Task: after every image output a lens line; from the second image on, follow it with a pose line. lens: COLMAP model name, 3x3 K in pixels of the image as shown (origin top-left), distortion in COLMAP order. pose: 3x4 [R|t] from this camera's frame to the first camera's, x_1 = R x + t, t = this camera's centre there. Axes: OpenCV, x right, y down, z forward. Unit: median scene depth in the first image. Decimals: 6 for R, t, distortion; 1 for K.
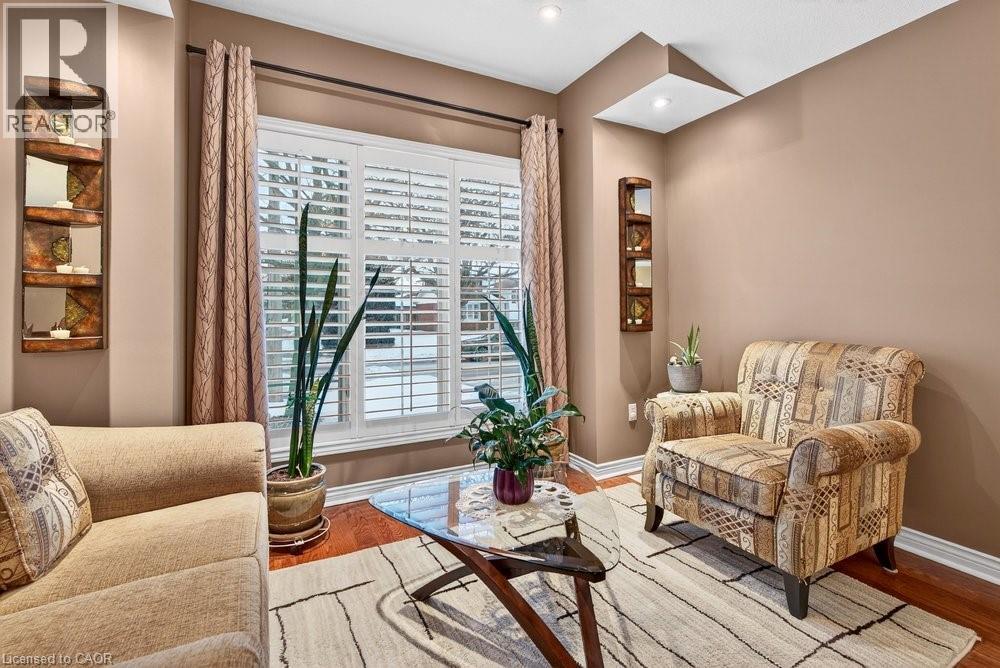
lens RADIAL K [[452.1, 0, 514.5], [0, 452.1, 312.8], [0, 0, 1]] dist [-0.003975, 0.000451]
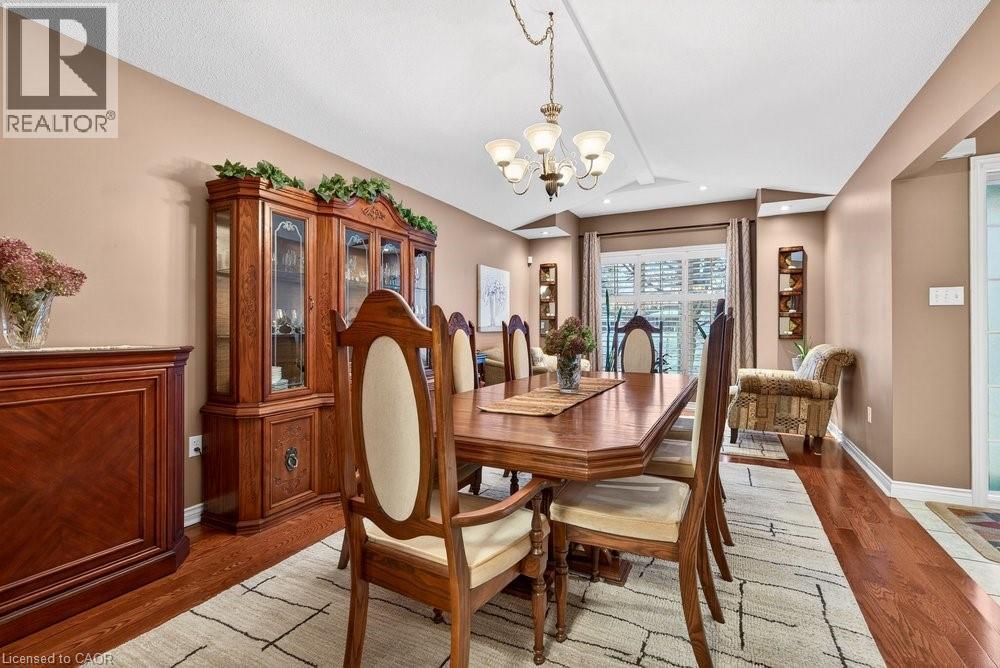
lens RADIAL K [[452.1, 0, 494.0], [0, 452.1, 331.7], [0, 0, 1]] dist [-0.003975, 0.000451]
pose [[0.583986, 0.012766, -0.811663, 1.335246], [-0.002067, 0.999896, 0.014239, -0.011702], [0.811761, -0.006637, 0.583952, -1.156630]]
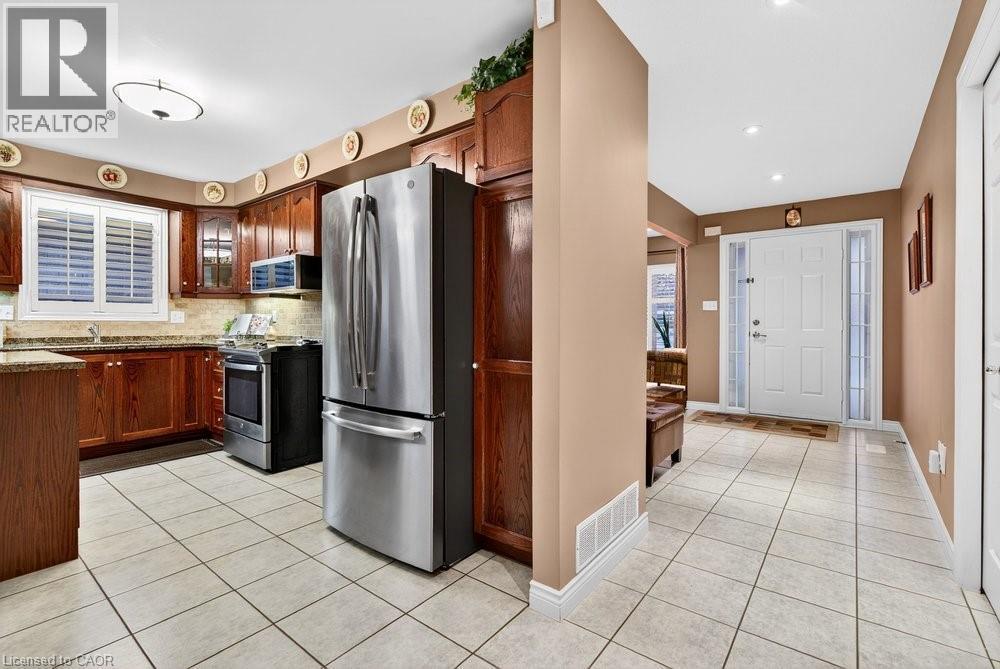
lens RADIAL K [[452.1, 0, 504.4], [0, 452.1, 328.4], [0, 0, 1]] dist [-0.003975, 0.000451]
pose [[0.422613, 0.017691, -0.906138, 2.803211], [0.001393, 0.999796, 0.020170, -0.023385], [0.906309, -0.009786, 0.422502, -1.459675]]
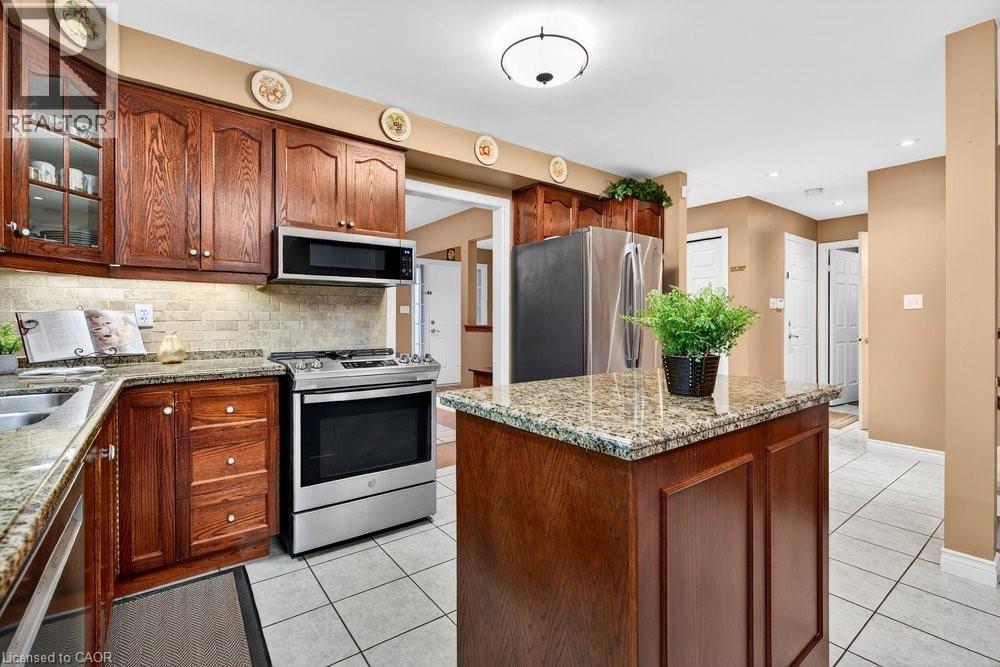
lens RADIAL K [[452.1, 0, 501.1], [0, 452.1, 326.1], [0, 0, 1]] dist [-0.003975, 0.000451]
pose [[0.984105, 0.006434, 0.177471, 1.157221], [-0.009620, 0.999808, 0.017096, -0.039466], [-0.177327, -0.018531, 0.983977, -2.676564]]
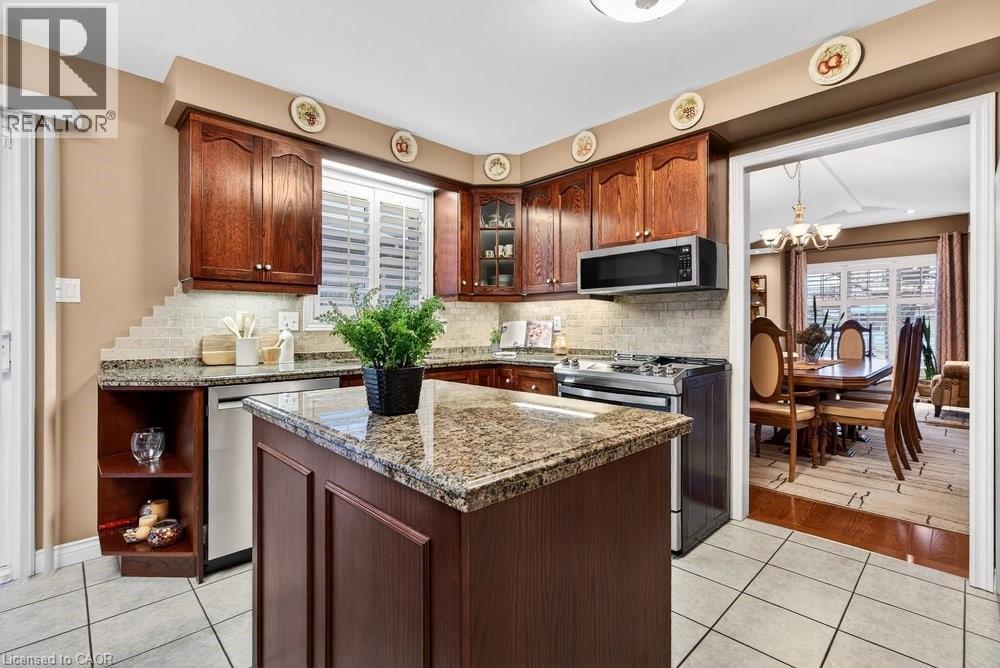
lens RADIAL K [[452.1, 0, 497.8], [0, 452.1, 328.5], [0, 0, 1]] dist [-0.003975, 0.000451]
pose [[0.293284, 0.011835, -0.955952, 1.999603], [0.004585, 0.999894, 0.013786, -0.043655], [0.956014, -0.008426, 0.293198, -2.200016]]
